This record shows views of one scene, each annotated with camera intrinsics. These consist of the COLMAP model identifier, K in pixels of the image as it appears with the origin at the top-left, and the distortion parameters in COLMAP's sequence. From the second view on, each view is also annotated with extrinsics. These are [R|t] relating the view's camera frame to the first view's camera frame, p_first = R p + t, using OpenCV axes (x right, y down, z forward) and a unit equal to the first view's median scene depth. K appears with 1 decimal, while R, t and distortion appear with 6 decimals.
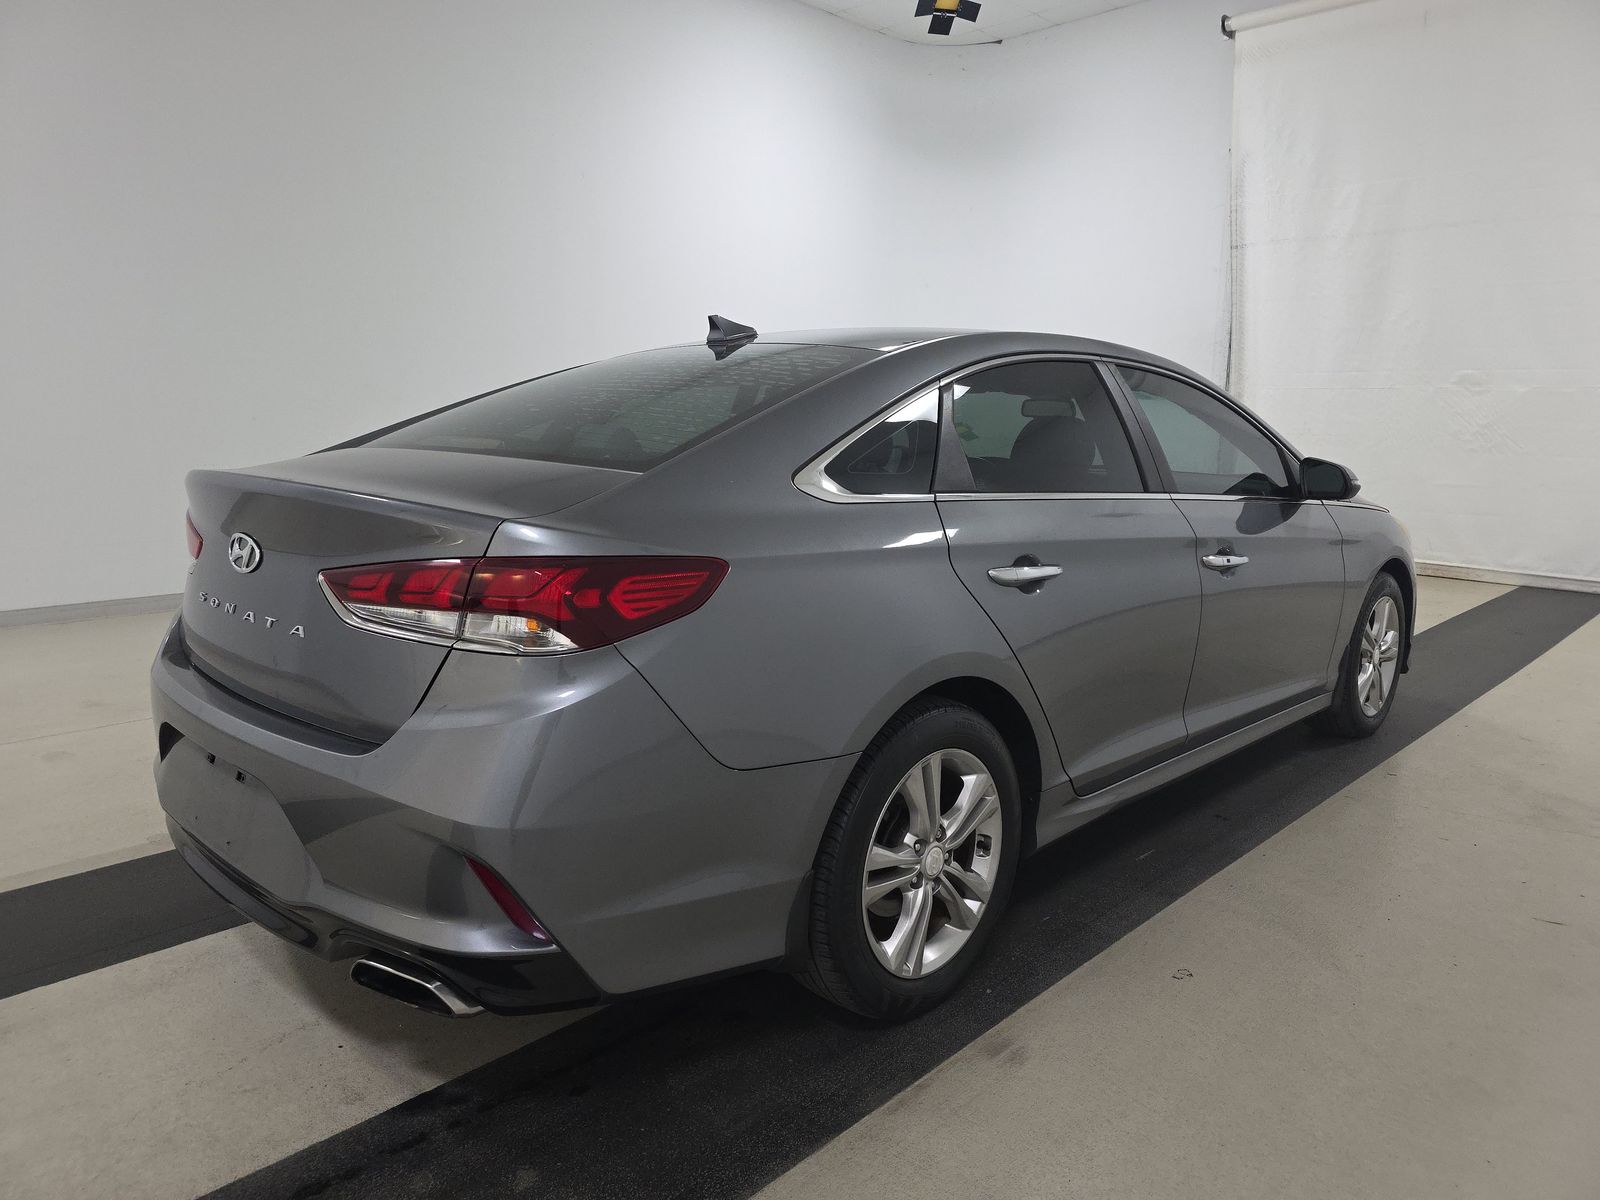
lens RADIAL K [[1056.5, 0, 800.0], [0, 1056.5, 600.0], [0, 0, 1]] dist [0.027753, 0.000105]
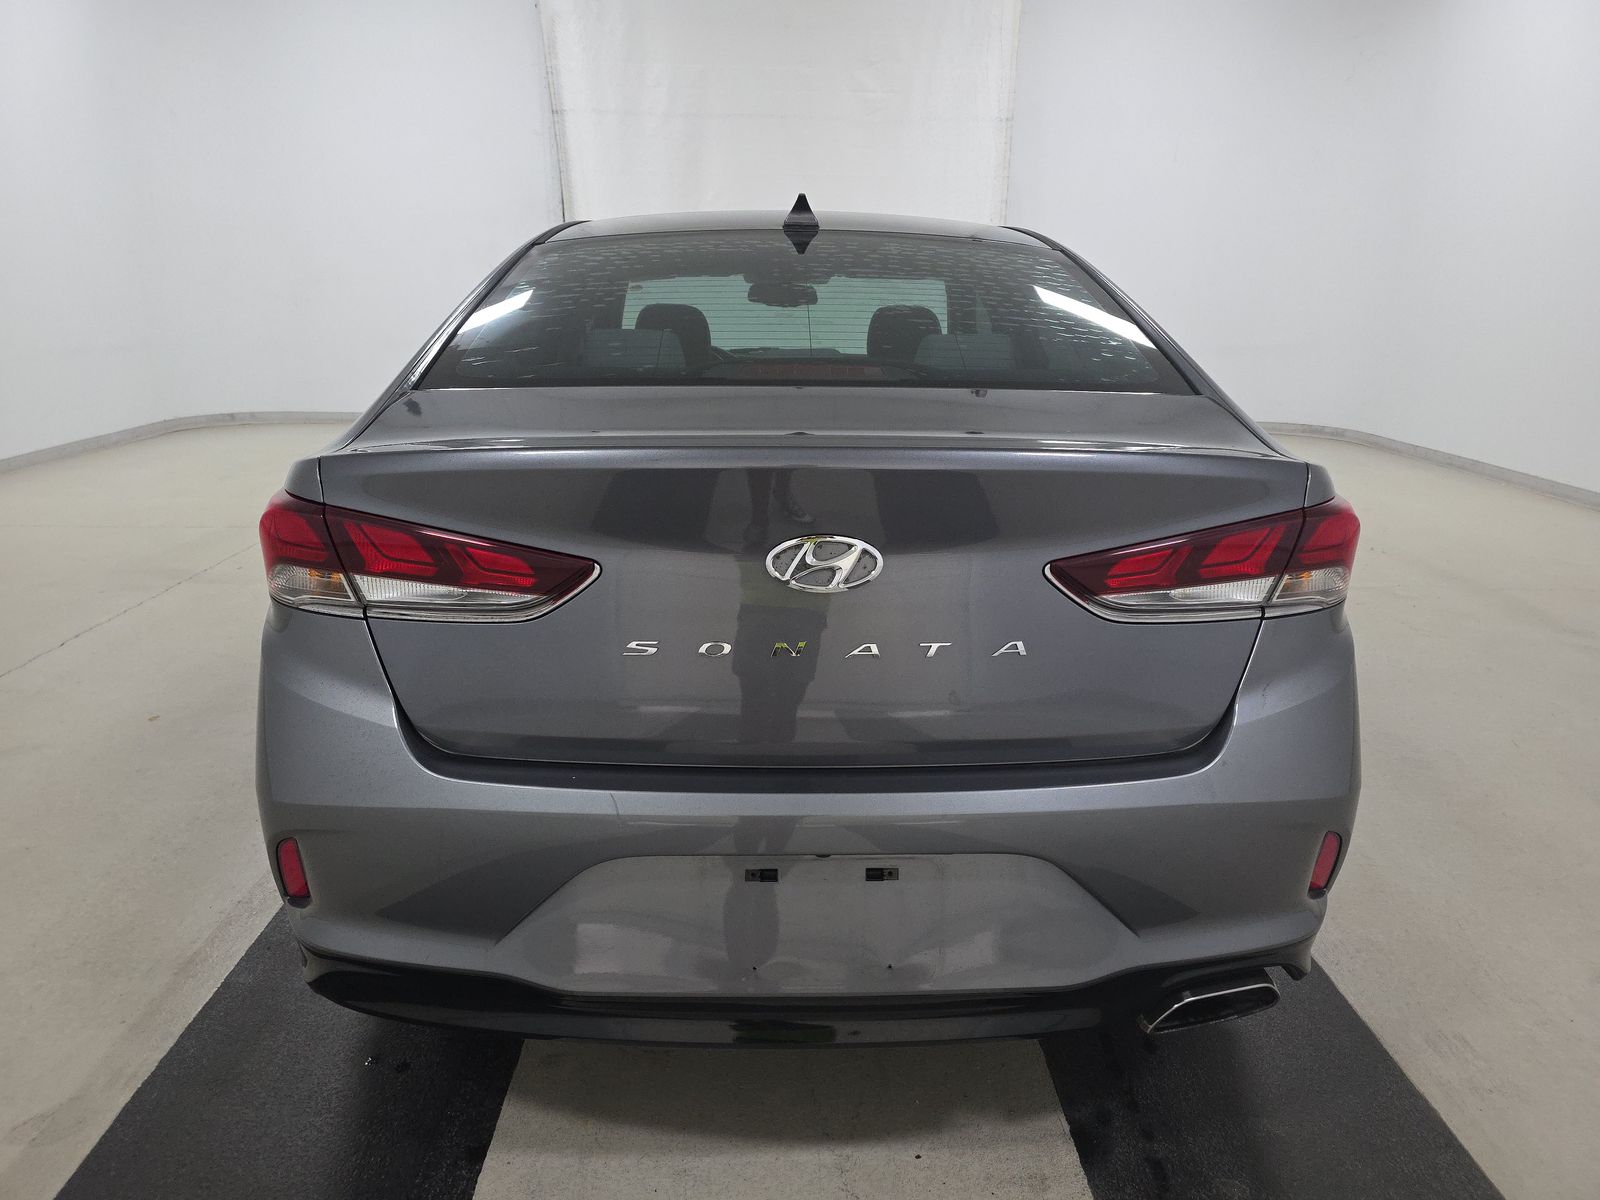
lens RADIAL K [[1056.5, 0, 800.0], [0, 1056.5, 600.0], [0, 0, 1]] dist [0.027753, 0.000105]
pose [[0.698676, -0.204241, 0.685666, -0.996847], [0.117048, 0.978104, 0.172081, -0.137019], [-0.705799, -0.039973, 0.707284, 0.547375]]
